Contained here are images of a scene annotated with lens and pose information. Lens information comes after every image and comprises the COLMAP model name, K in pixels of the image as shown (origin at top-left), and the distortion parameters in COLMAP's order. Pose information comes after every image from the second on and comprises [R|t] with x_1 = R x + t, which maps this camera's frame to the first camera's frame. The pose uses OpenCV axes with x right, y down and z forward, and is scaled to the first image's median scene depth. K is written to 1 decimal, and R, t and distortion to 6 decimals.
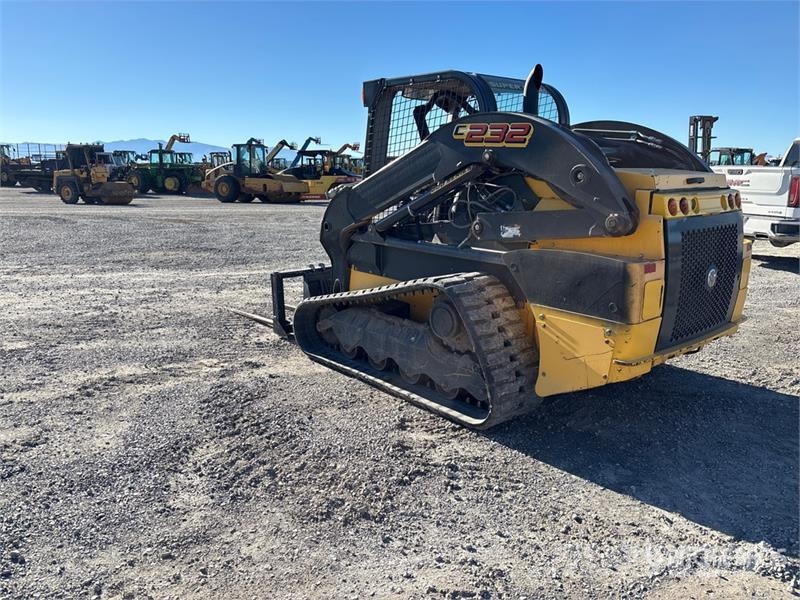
lens RADIAL K [[610.7, 0, 402.3], [0, 610.7, 300.5], [0, 0, 1]] dist [0.042205, -0.046015]
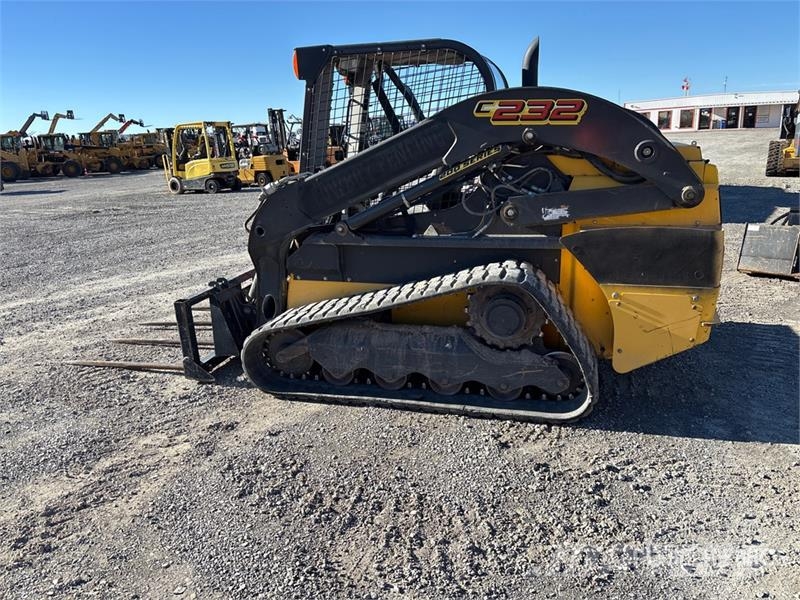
lens RADIAL K [[610.7, 0, 407.0], [0, 610.7, 297.6], [0, 0, 1]] dist [0.042205, -0.046015]
pose [[0.837564, -0.184012, 0.514418, -0.463086], [0.161134, 0.982890, 0.089234, -0.092097], [-0.522037, 0.008151, 0.852884, 0.263982]]
